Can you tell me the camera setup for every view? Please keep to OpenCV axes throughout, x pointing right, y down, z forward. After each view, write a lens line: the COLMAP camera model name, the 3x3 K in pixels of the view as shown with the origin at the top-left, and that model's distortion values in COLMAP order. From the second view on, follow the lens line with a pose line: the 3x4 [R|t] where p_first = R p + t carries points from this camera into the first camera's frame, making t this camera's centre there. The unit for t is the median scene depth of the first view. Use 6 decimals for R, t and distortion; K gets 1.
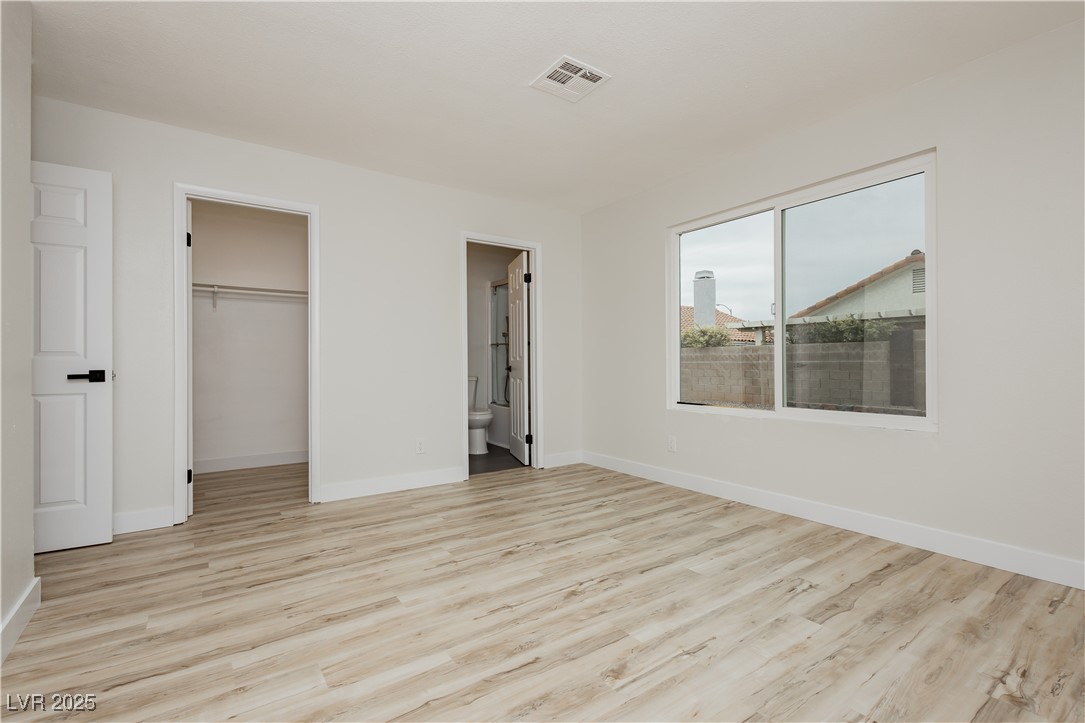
lens RADIAL K [[503.2, 0, 548.3], [0, 503.2, 357.5], [0, 0, 1]] dist [0.006195, -0.001256]
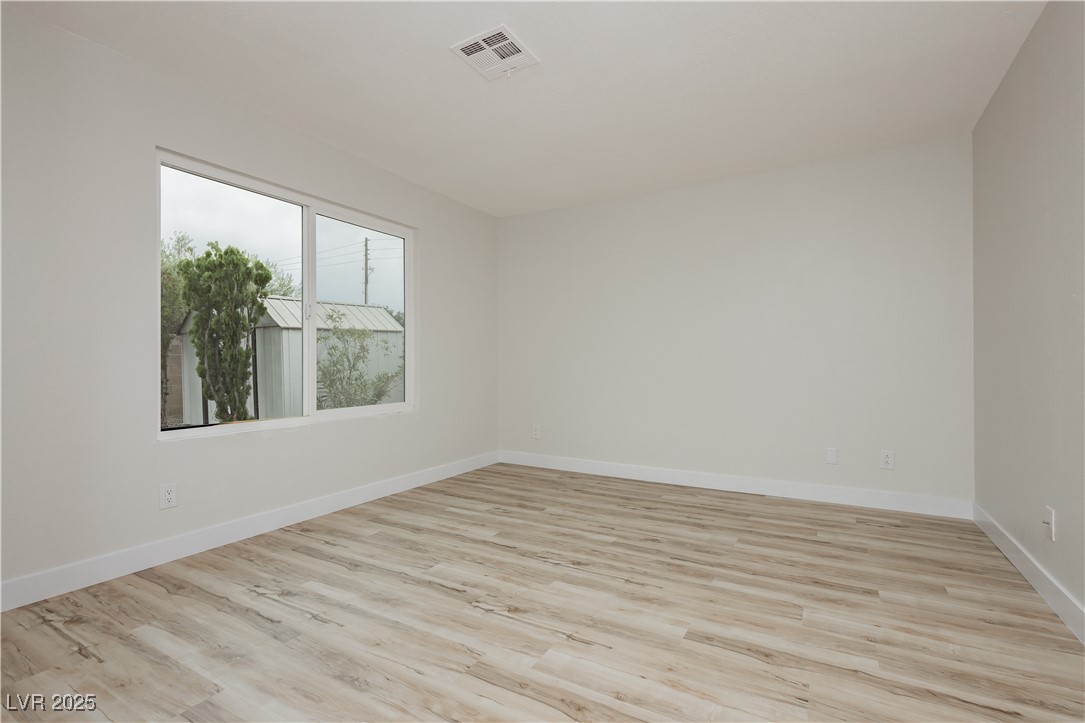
lens RADIAL K [[503.2, 0, 518.8], [0, 503.2, 371.1], [0, 0, 1]] dist [0.006195, -0.001256]
pose [[-0.393607, -0.007720, 0.919246, -0.815466], [-0.004611, 0.999969, 0.006423, 0.007811], [-0.919267, -0.001711, -0.393630, 1.326366]]
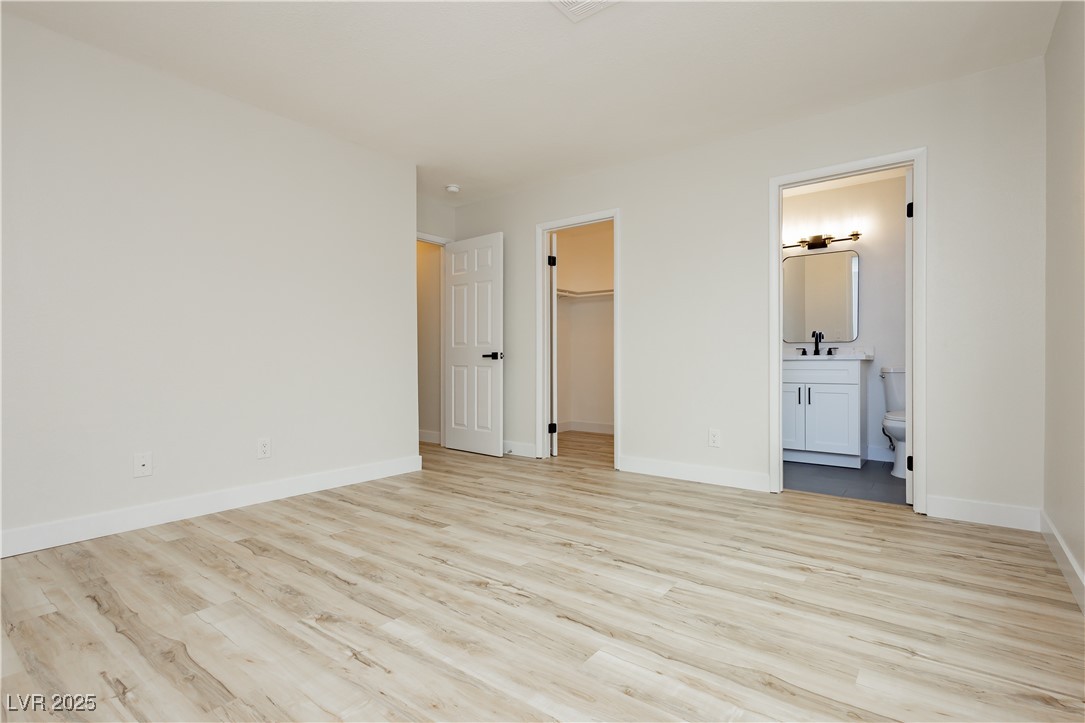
lens RADIAL K [[503.2, 0, 533.9], [0, 503.2, 357.7], [0, 0, 1]] dist [0.006195, -0.001256]
pose [[0.298031, -0.000444, -0.954556, 0.798649], [0.010828, 0.999937, 0.002916, 0.043473], [0.954495, -0.011205, 0.298018, 0.683717]]
